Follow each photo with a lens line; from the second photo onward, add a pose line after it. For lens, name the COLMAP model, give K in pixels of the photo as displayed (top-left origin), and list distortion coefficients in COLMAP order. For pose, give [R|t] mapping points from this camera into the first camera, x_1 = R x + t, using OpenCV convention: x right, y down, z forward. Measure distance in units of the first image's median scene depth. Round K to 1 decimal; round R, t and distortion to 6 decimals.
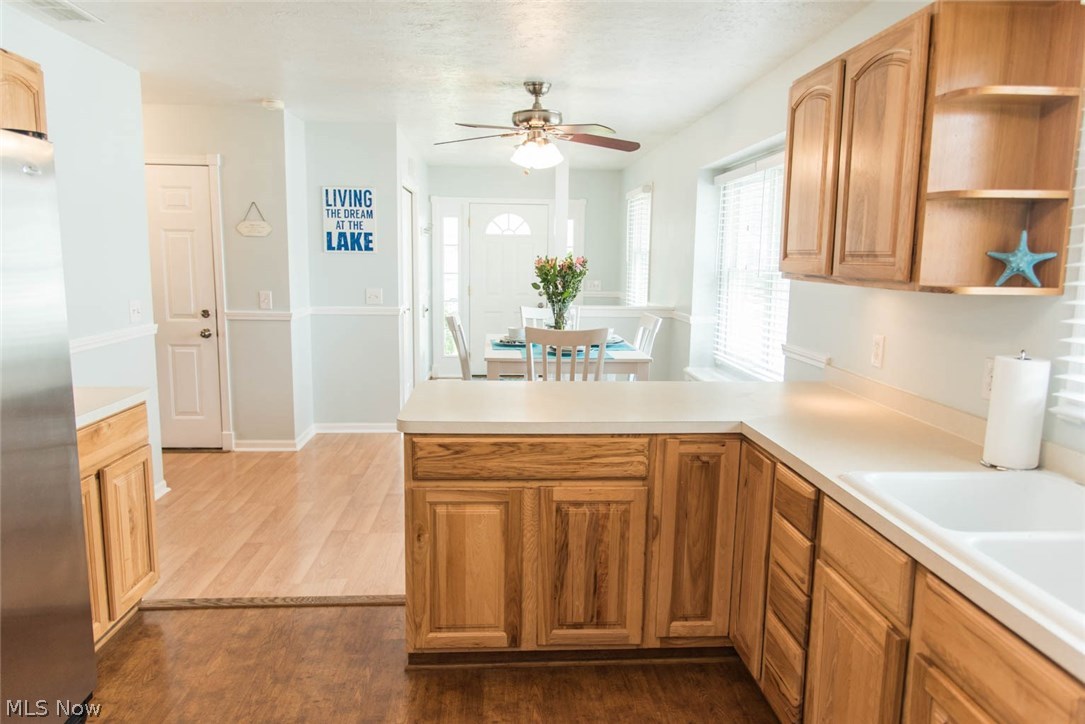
lens RADIAL K [[753.1, 0, 542.5], [0, 753.1, 362.0], [0, 0, 1]] dist [0.008765, -0.008873]
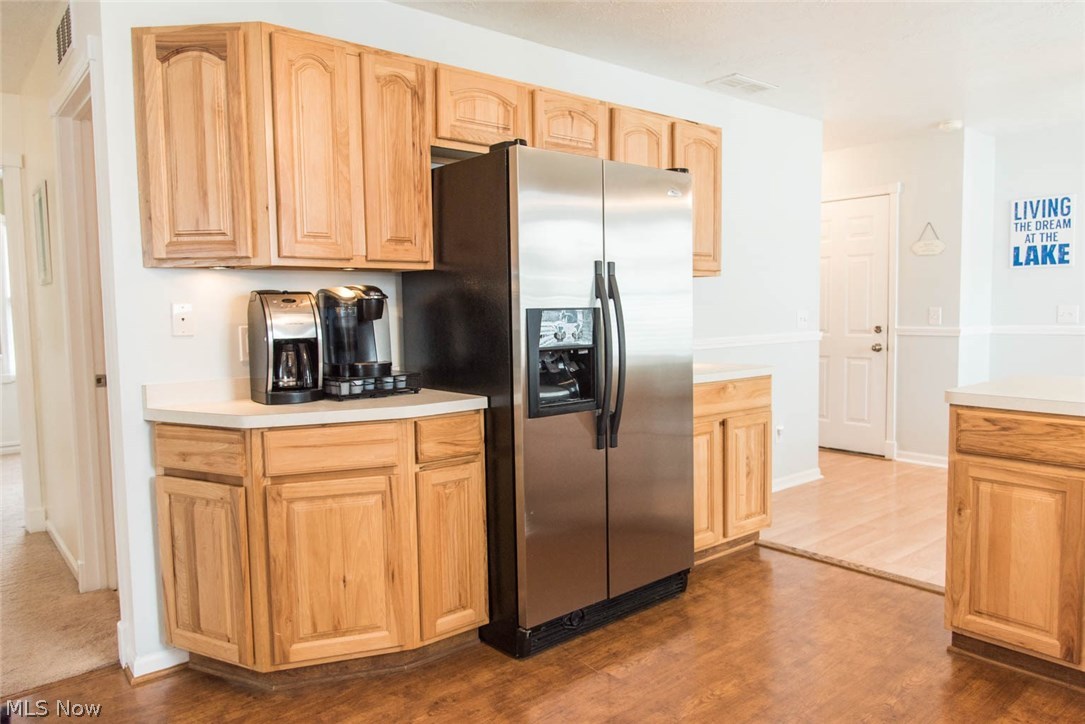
lens RADIAL K [[753.1, 0, 542.5], [0, 753.1, 362.0], [0, 0, 1]] dist [0.008765, -0.008873]
pose [[0.582076, 0.033935, -0.812426, 0.262383], [-0.093912, 0.995248, -0.025714, 0.093556], [0.807693, 0.091264, 0.582497, -0.036842]]
